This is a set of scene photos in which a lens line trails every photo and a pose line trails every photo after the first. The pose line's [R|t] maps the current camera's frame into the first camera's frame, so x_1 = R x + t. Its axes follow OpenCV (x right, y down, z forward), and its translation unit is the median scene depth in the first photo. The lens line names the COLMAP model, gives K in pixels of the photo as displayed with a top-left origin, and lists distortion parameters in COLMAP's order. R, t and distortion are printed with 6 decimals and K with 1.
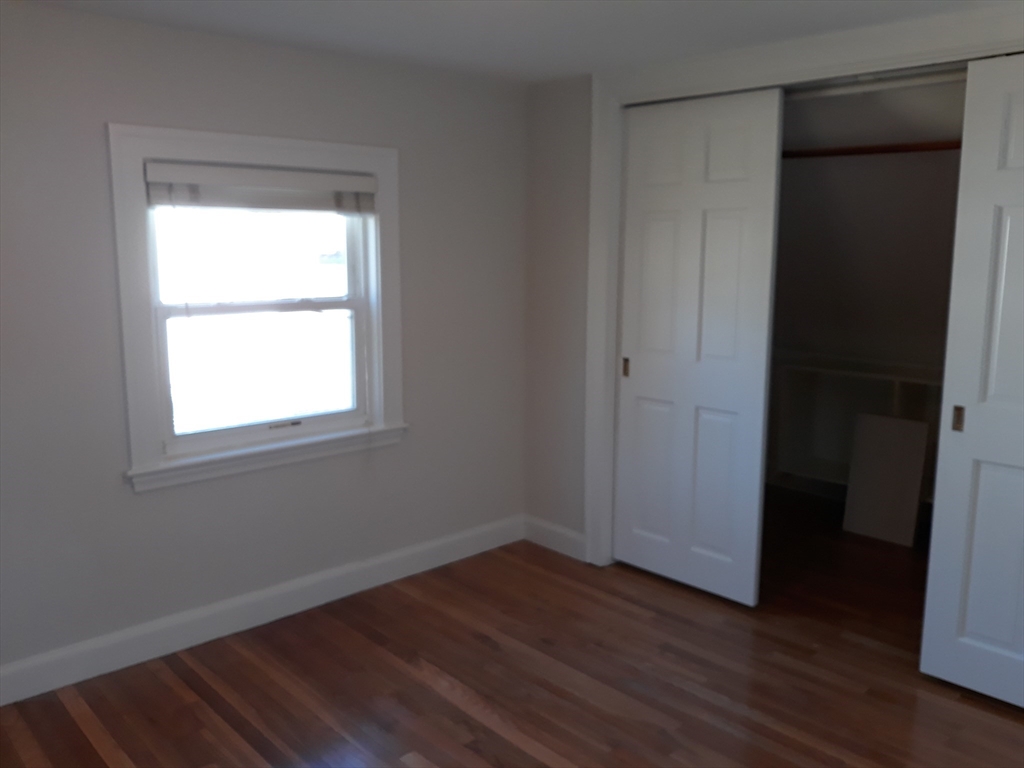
lens RADIAL K [[848.3, 0, 517.8], [0, 848.3, 382.8], [0, 0, 1]] dist [0.063887, -0.122776]
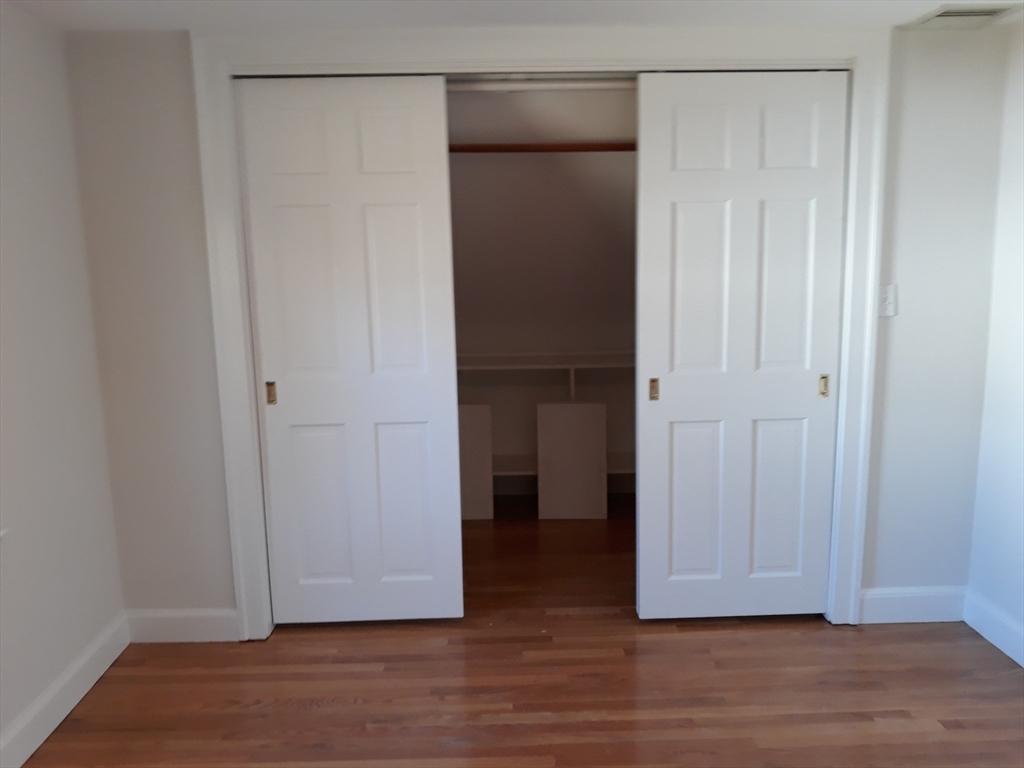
lens RADIAL K [[848.3, 0, 515.1], [0, 848.3, 385.4], [0, 0, 1]] dist [0.063887, -0.122776]
pose [[0.680710, -0.143560, 0.718348, -0.368841], [0.142096, 0.987861, 0.062771, -0.052755], [-0.718639, 0.059345, 0.692846, 0.300853]]
